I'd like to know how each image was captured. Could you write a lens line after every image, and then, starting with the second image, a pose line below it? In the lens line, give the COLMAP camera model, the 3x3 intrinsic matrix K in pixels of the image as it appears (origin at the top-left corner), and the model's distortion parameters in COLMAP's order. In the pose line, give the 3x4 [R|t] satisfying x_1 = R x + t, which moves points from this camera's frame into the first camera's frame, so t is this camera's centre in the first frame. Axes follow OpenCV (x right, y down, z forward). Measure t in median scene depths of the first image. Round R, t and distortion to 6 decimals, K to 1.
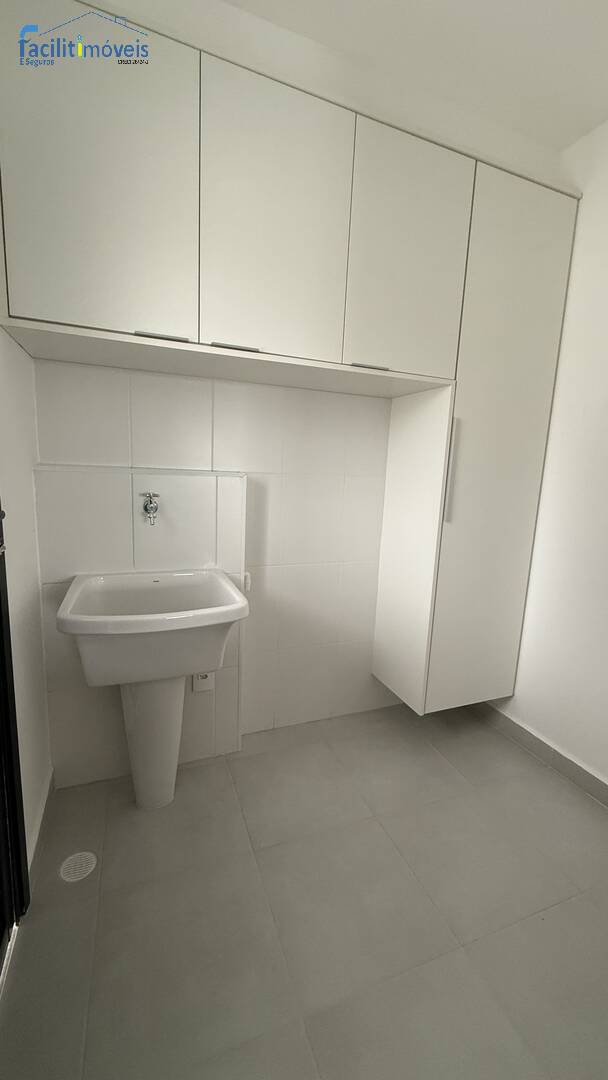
lens RADIAL K [[429.0, 0, 305.8], [0, 429.0, 542.3], [0, 0, 1]] dist [-0.000067, 0.000873]
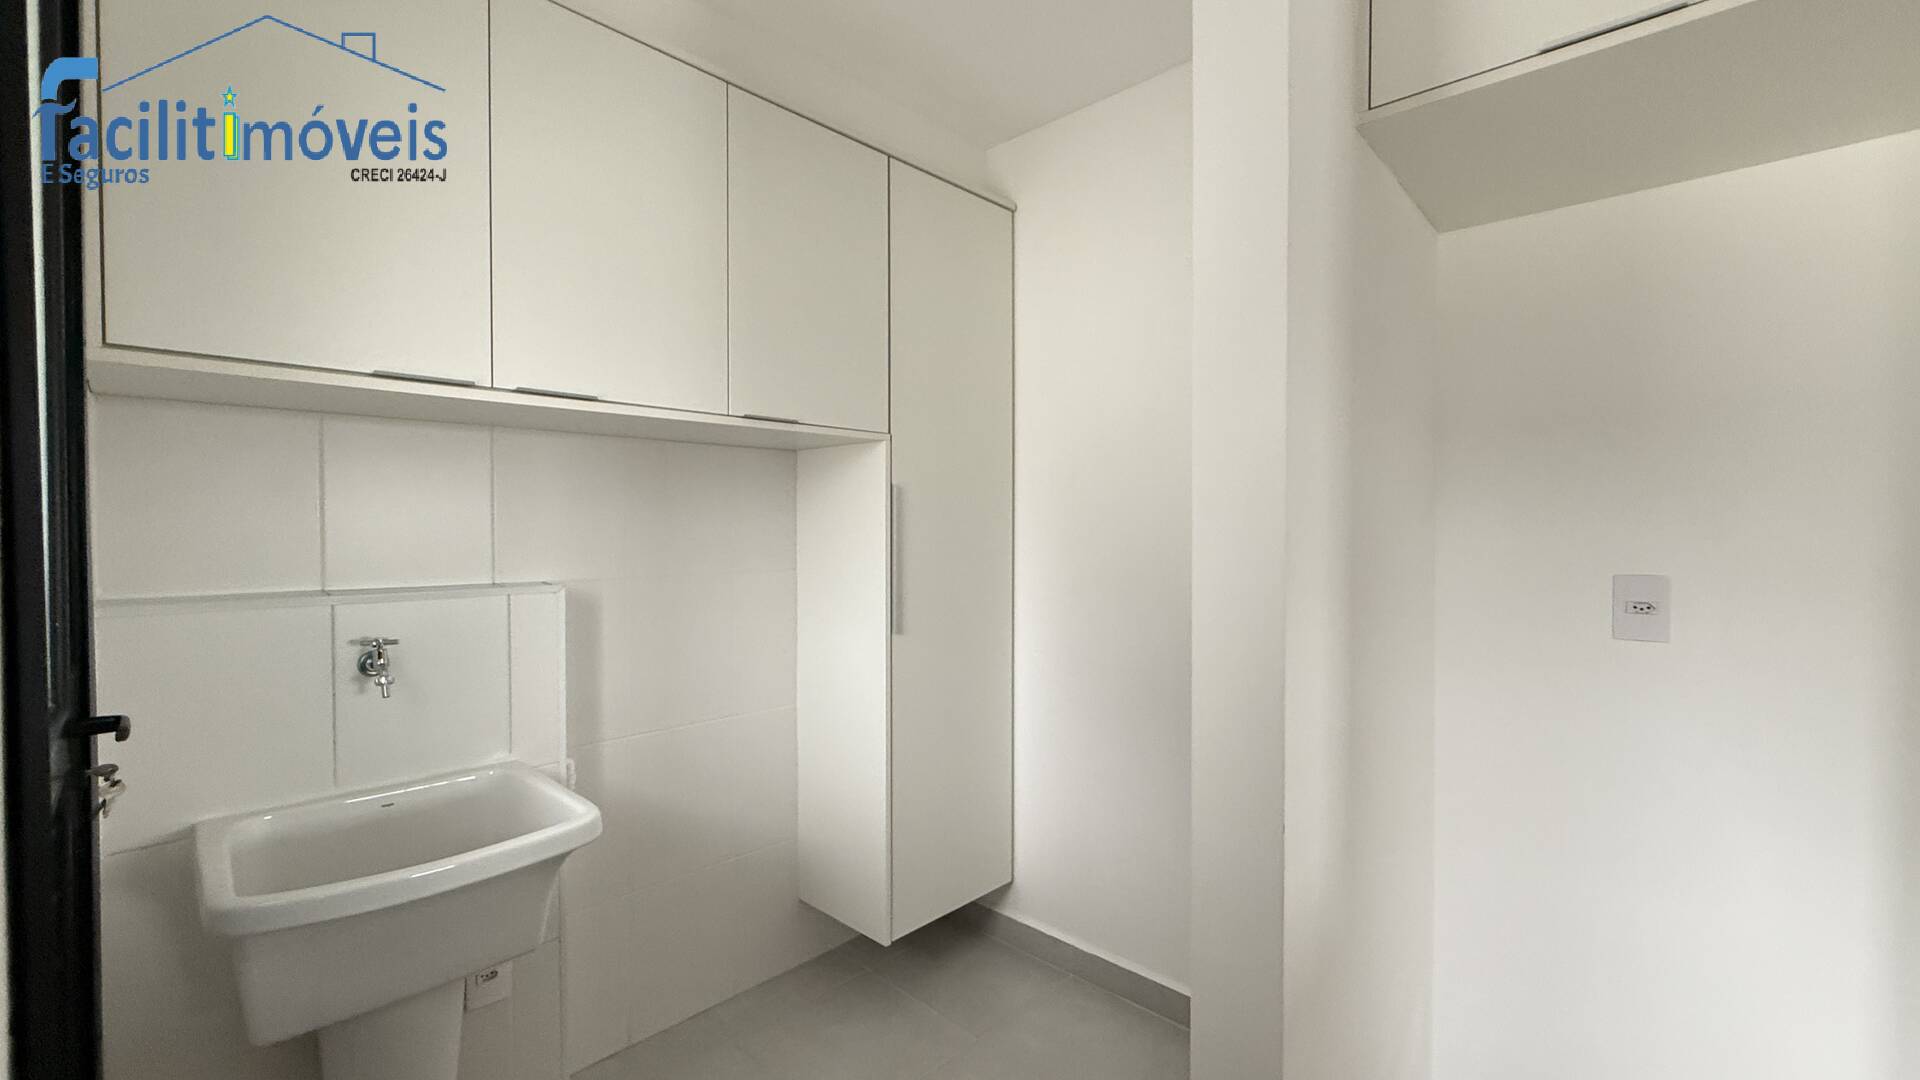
lens RADIAL K [[762.6, 0, 957.3], [0, 762.6, 541.7], [0, 0, 1]] dist [-0.000067, 0.000873]
pose [[0.910141, -0.044589, 0.411892, -0.081248], [0.105930, 0.986190, -0.127309, -0.032158], [-0.400528, 0.159501, 0.902296, -0.162502]]
